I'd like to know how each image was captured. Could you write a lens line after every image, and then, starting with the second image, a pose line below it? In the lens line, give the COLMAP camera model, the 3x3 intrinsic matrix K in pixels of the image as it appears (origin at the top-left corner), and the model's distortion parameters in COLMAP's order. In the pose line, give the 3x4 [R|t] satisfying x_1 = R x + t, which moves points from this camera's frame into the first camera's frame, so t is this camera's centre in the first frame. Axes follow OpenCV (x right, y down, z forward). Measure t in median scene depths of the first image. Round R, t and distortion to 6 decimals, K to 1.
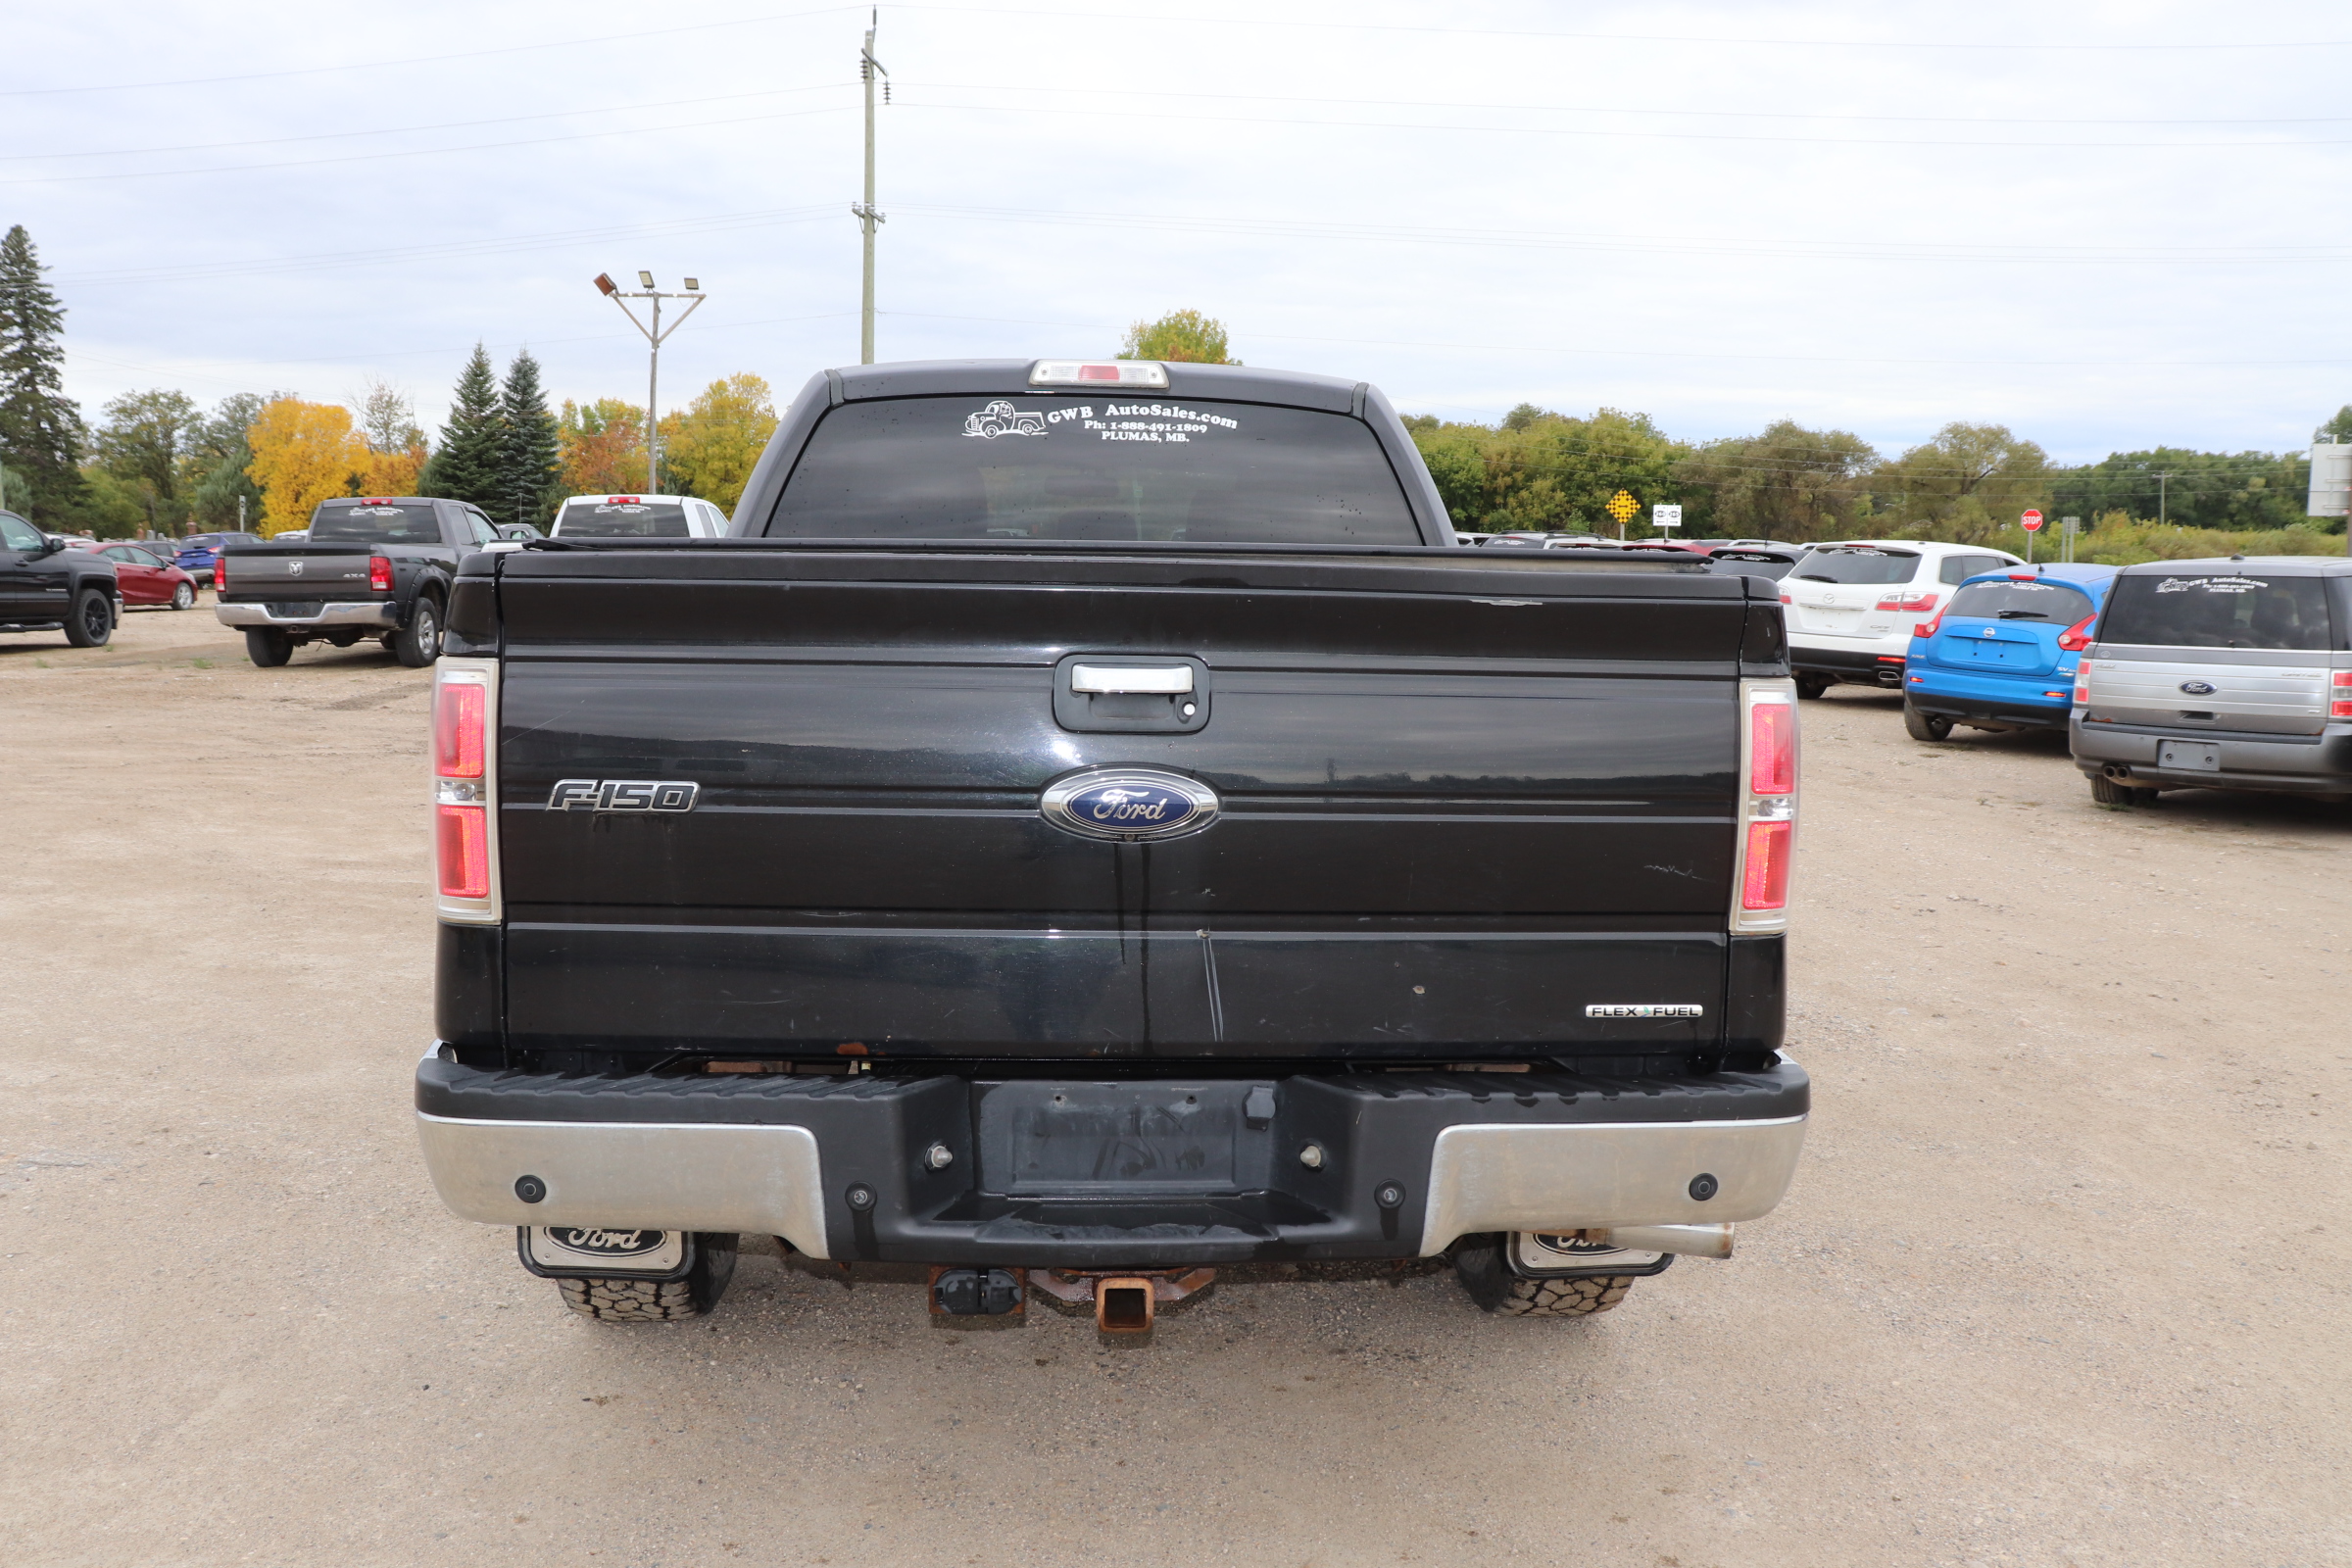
lens RADIAL K [[1935.6, 0, 1176.4], [0, 1935.6, 777.9], [0, 0, 1]] dist [-0.181689, 0.165924]
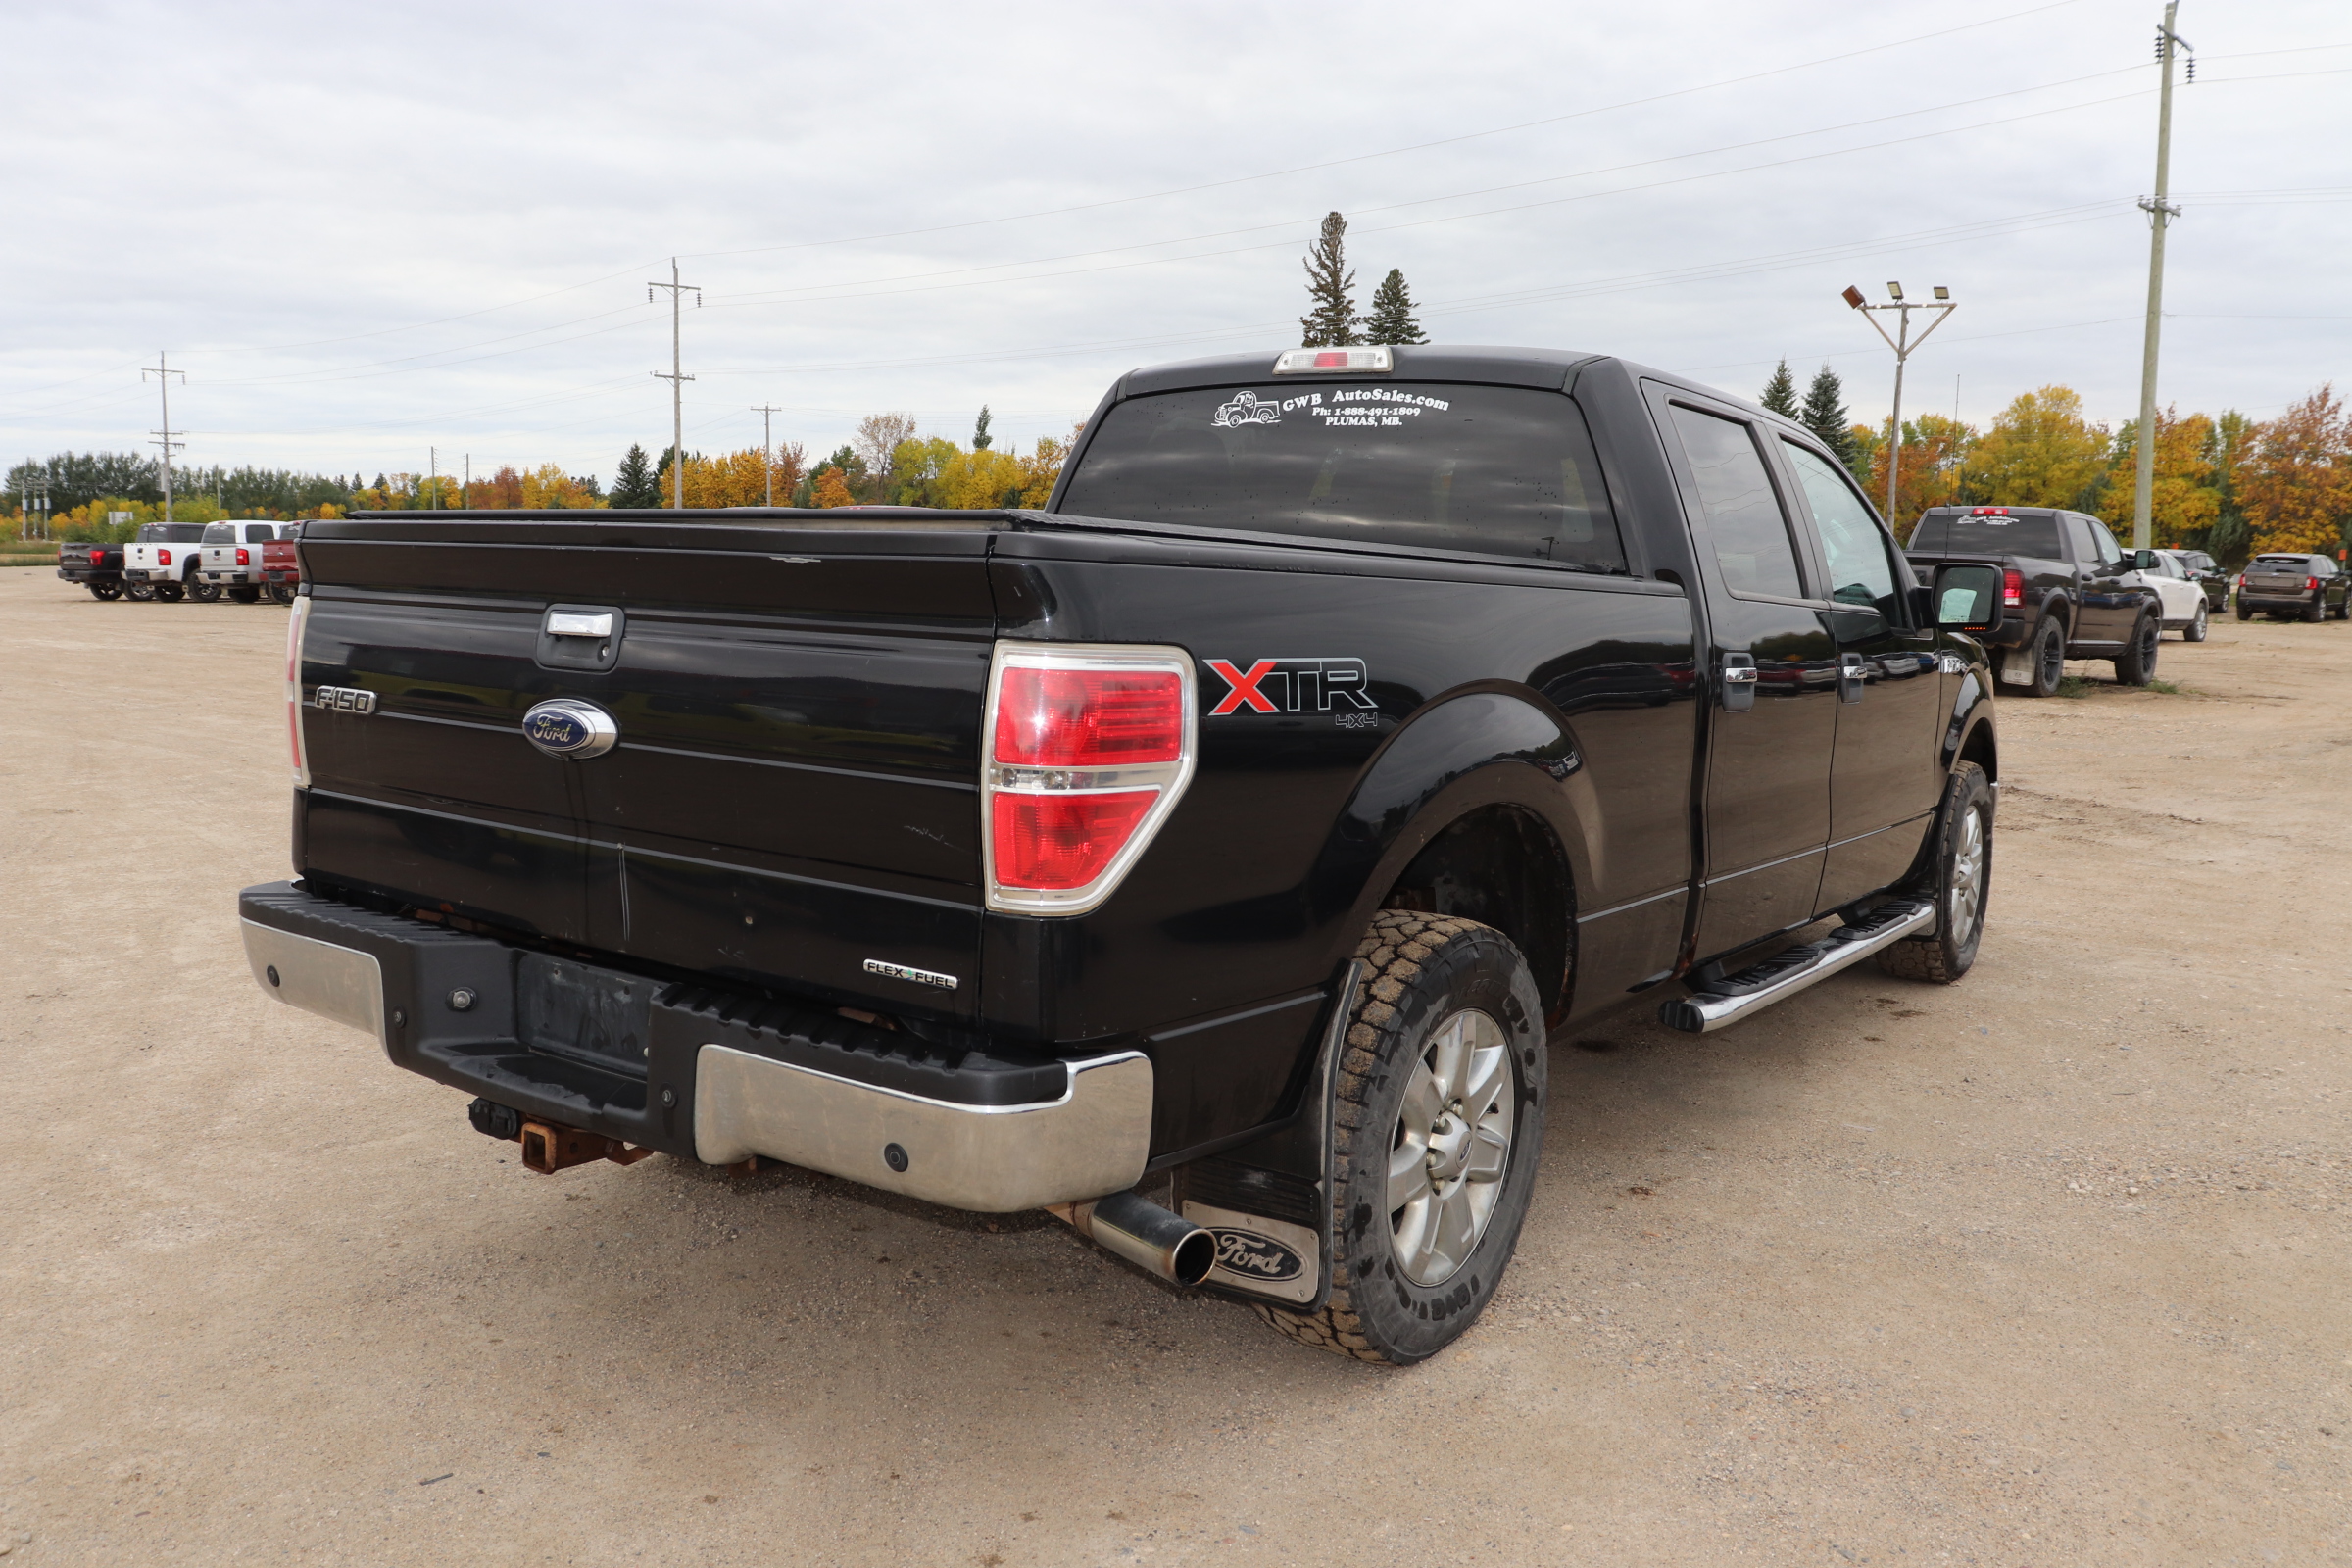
lens RADIAL K [[1935.6, 0, 1176.4], [0, 1935.6, 777.9], [0, 0, 1]] dist [-0.181689, 0.165924]
pose [[0.781091, 0.076764, -0.619681, 0.533134], [-0.082195, 0.996419, 0.019829, -0.005483], [0.618984, 0.035447, 0.784603, 0.166942]]
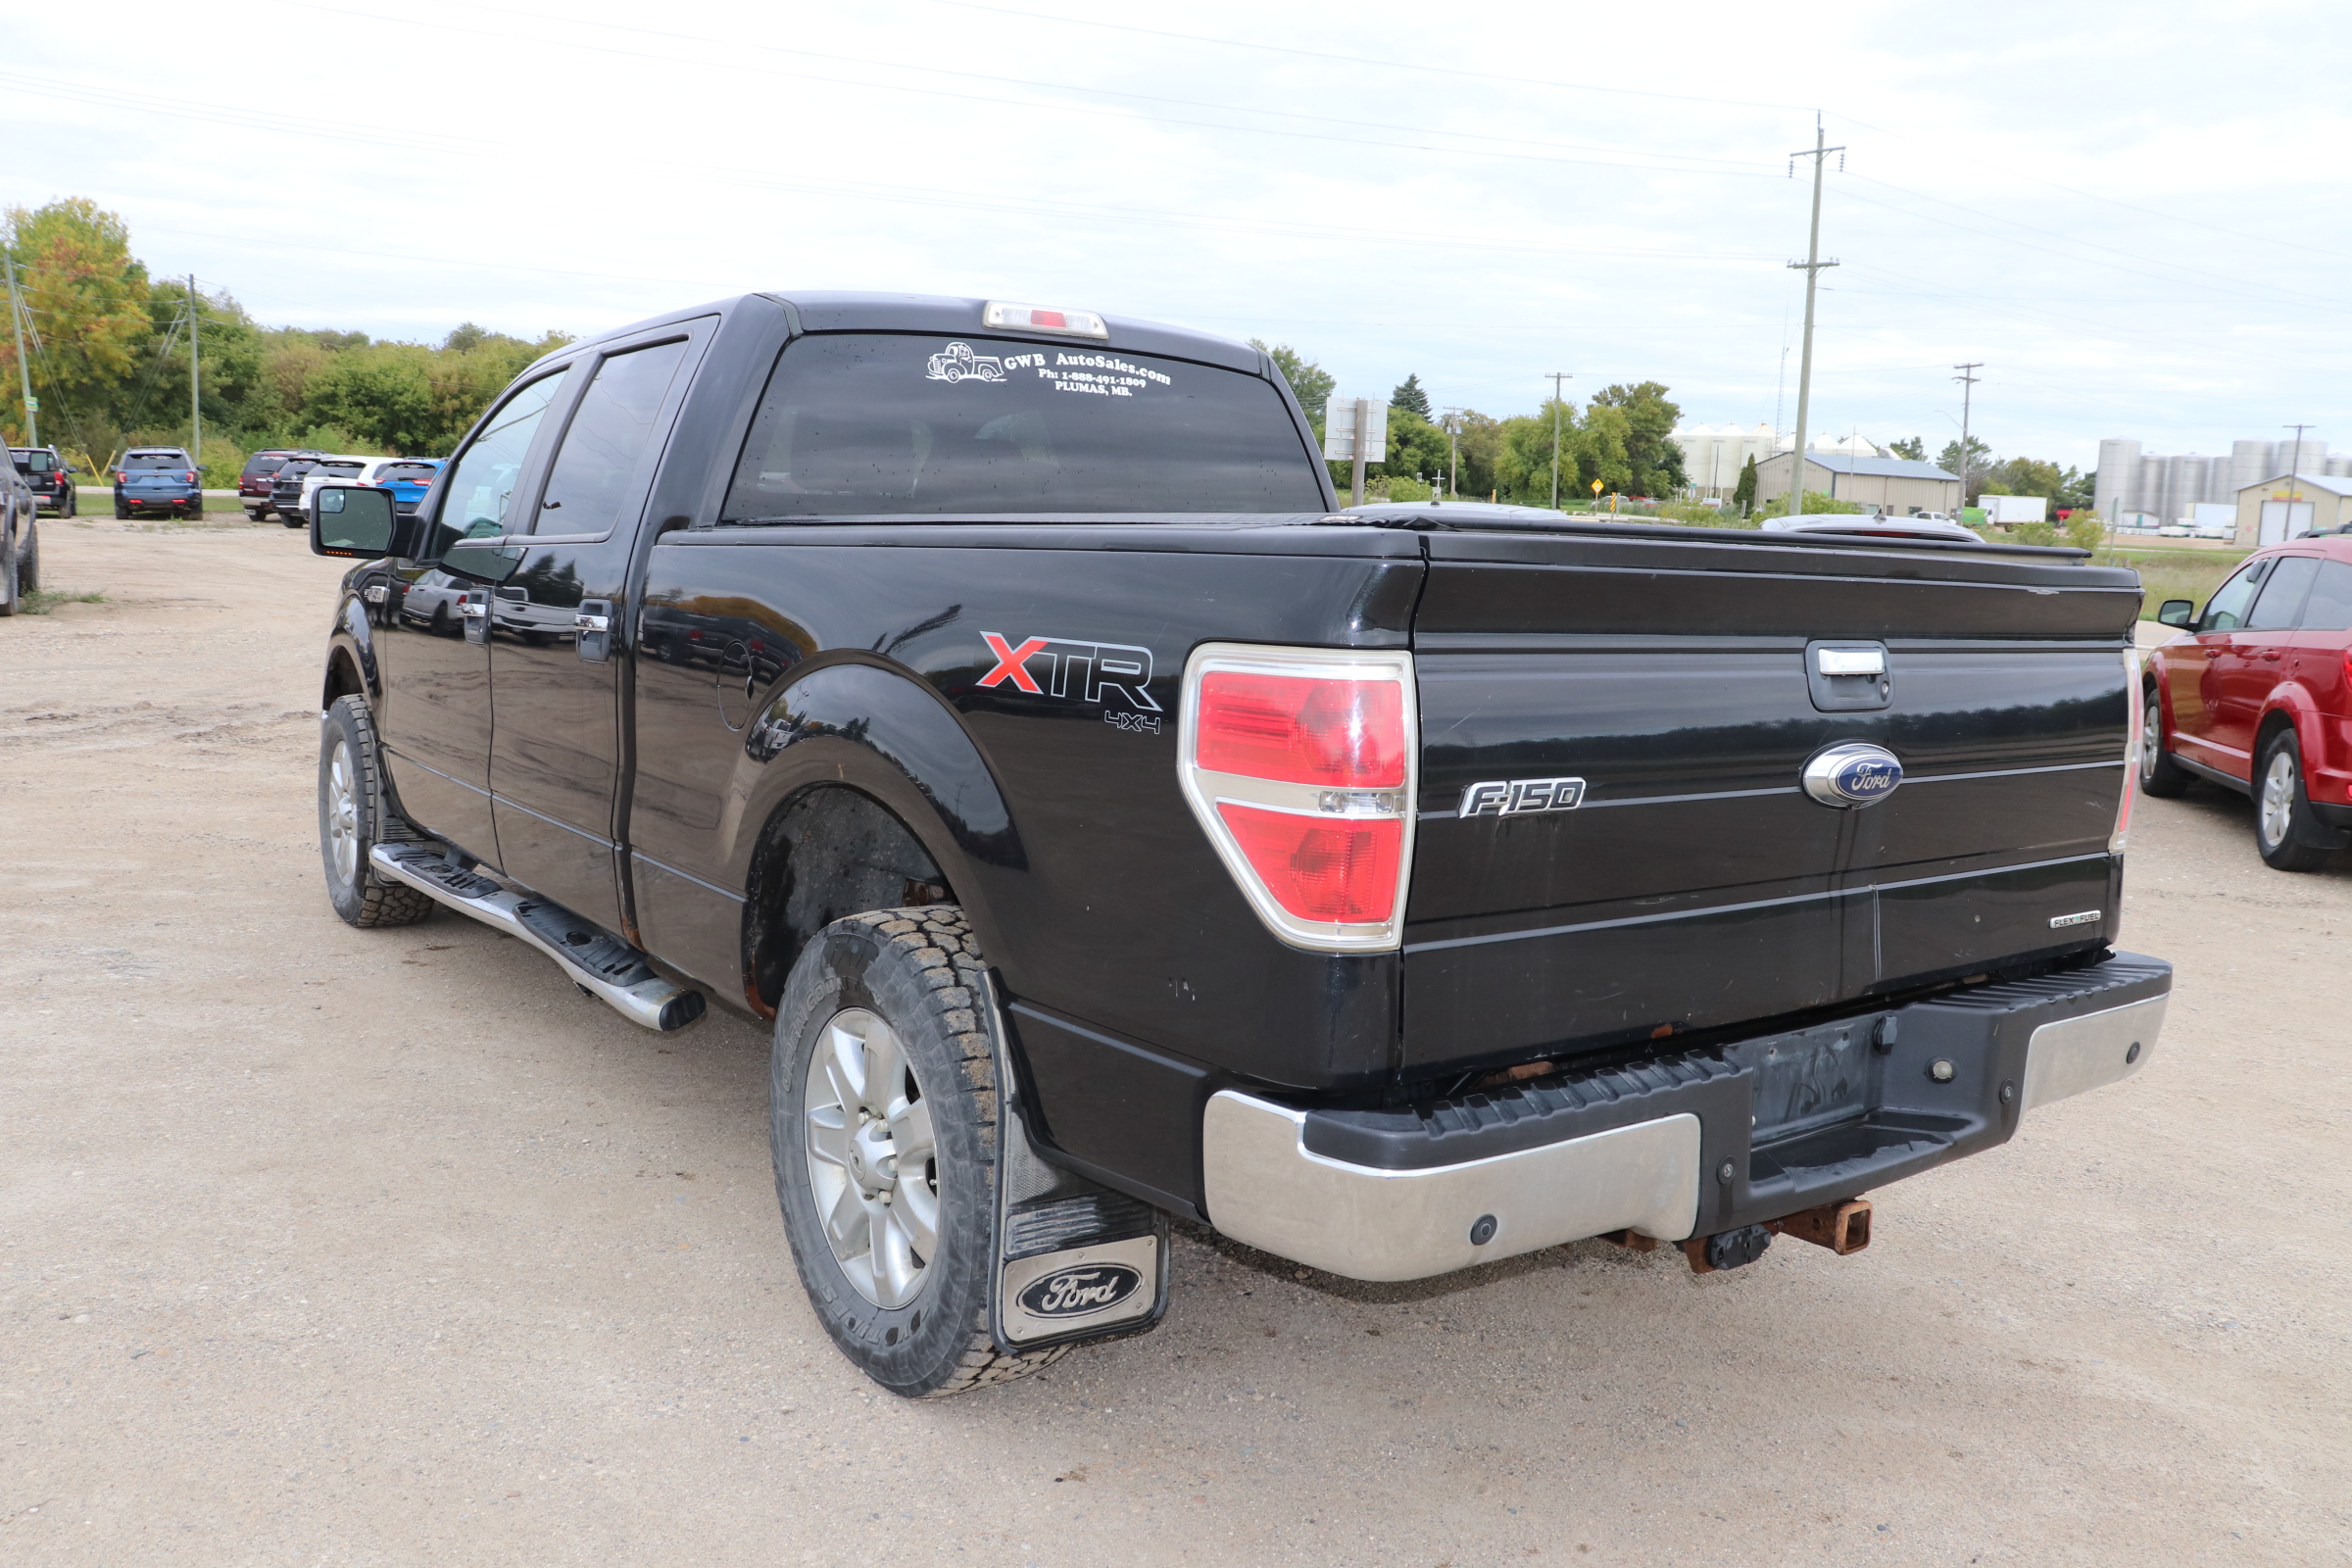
lens RADIAL K [[1936.1, 0, 1189.7], [0, 1936.1, 773.0], [0, 0, 1]] dist [-0.188303, 0.168354]
pose [[0.849784, -0.053295, 0.524430, -0.487450], [0.034518, 0.998367, 0.045526, -0.026759], [-0.526000, -0.020584, 0.850235, 0.149668]]
